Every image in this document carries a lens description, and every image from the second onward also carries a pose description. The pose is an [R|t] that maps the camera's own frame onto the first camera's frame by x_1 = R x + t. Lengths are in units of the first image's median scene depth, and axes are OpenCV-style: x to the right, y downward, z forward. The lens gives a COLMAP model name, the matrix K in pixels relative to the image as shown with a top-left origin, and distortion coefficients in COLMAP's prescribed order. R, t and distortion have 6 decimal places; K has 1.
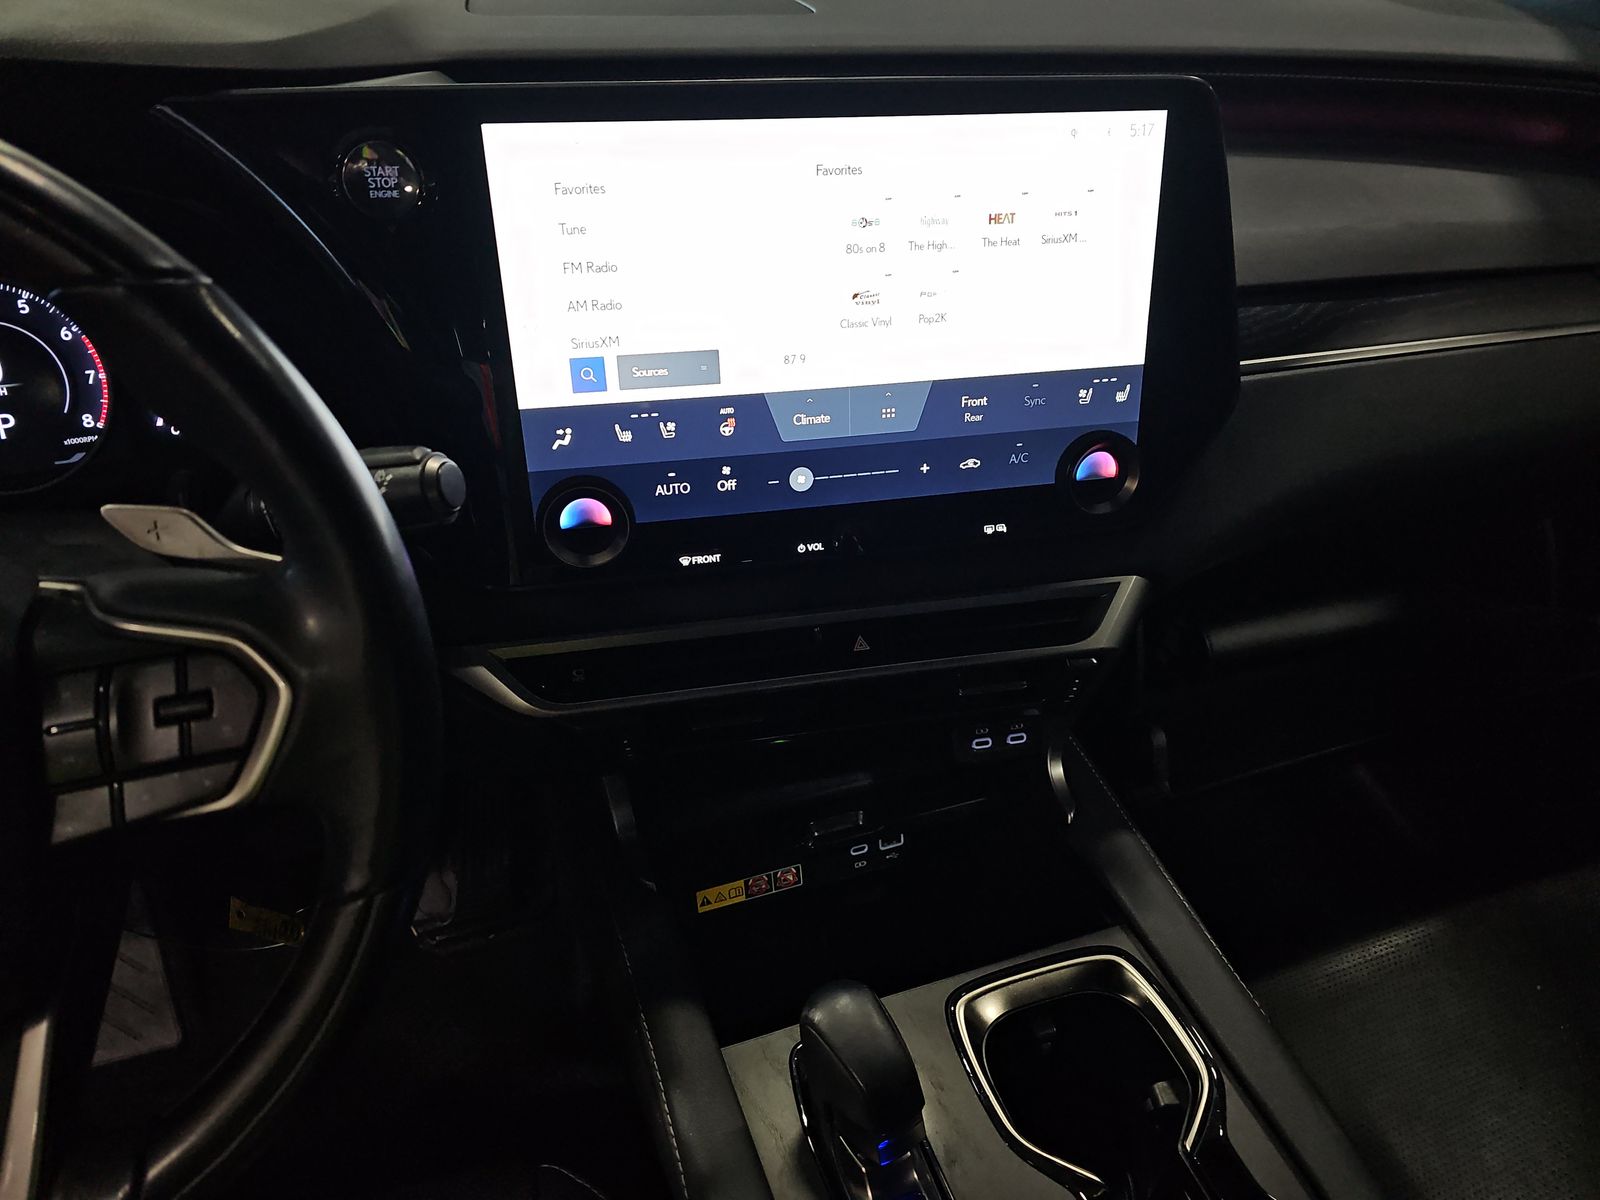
lens RADIAL K [[1079.0, 0, 799.8], [0, 1079.0, 603.1], [0, 0, 1]] dist [0.030275, -0.005265]
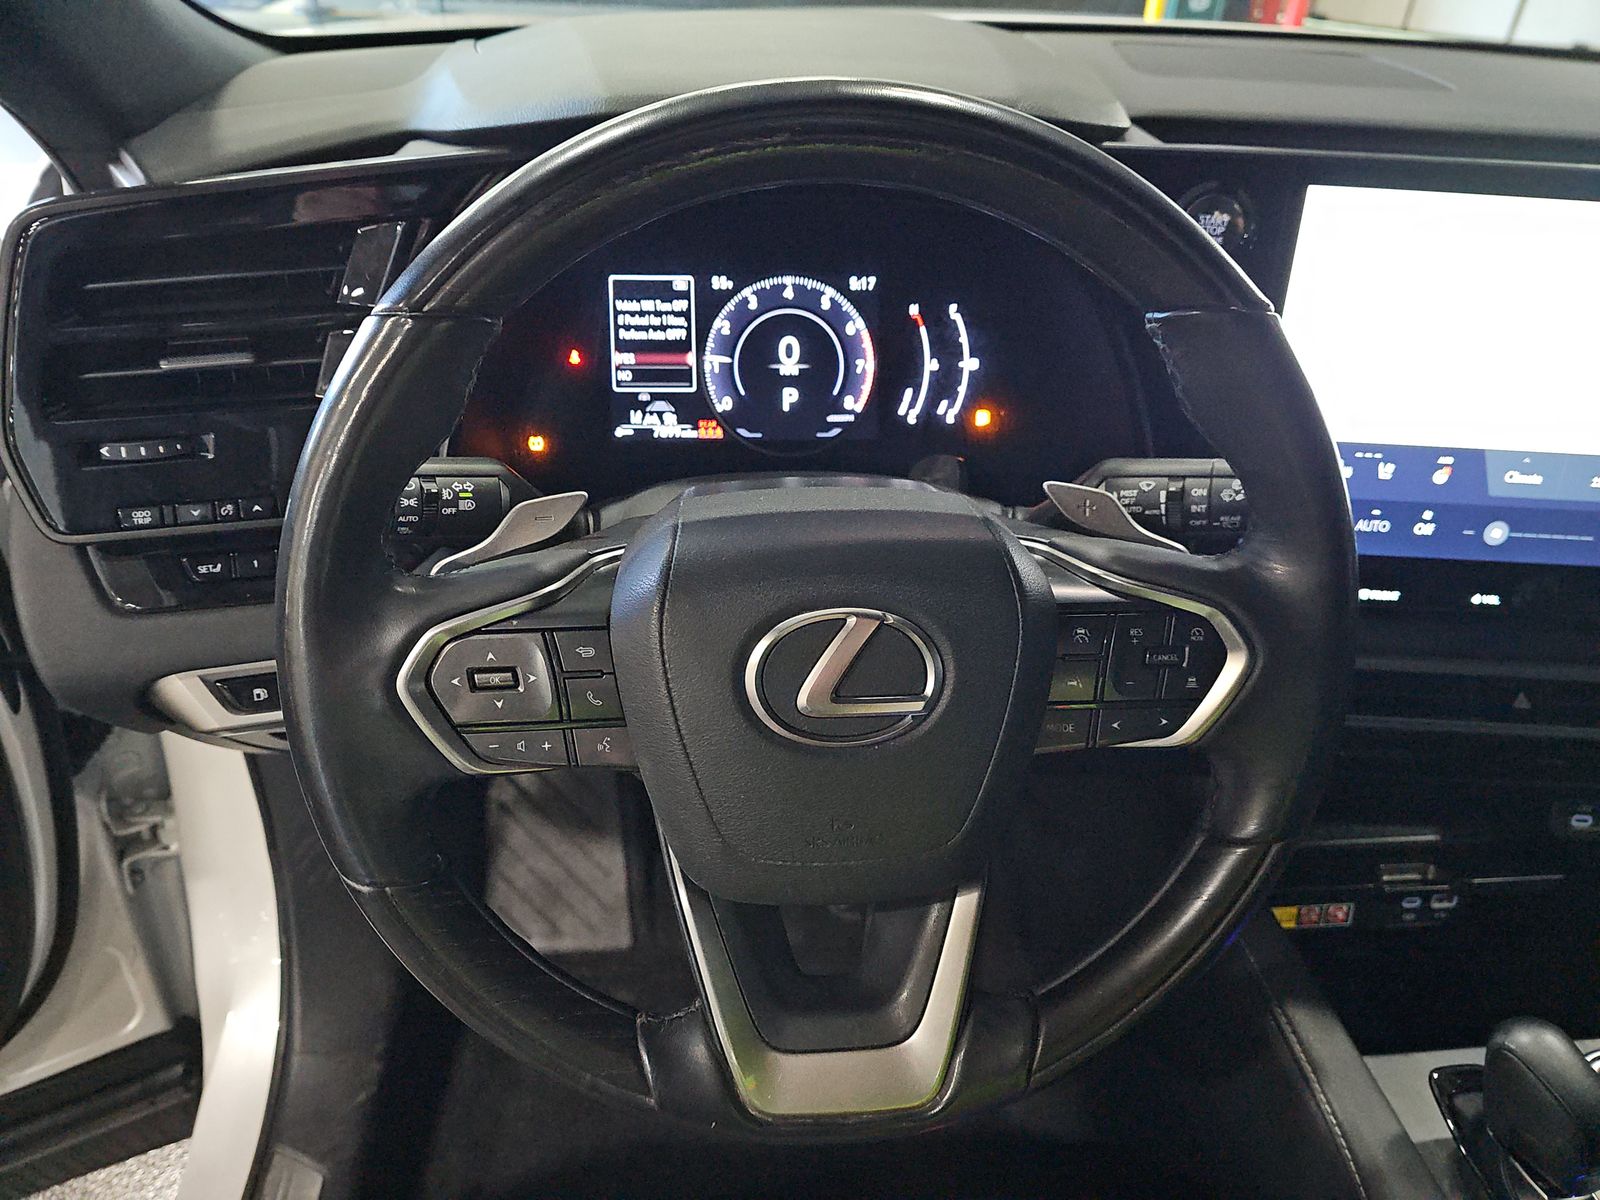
lens RADIAL K [[1125.0, 0, 799.5], [0, 1125.0, 600.6], [0, 0, 1]] dist [0.009483, -0.013442]
pose [[0.967229, 0.150536, -0.204469, -0.422009], [-0.154544, 0.987979, -0.003681, 0.056929], [0.201457, 0.035159, 0.978866, -0.190980]]
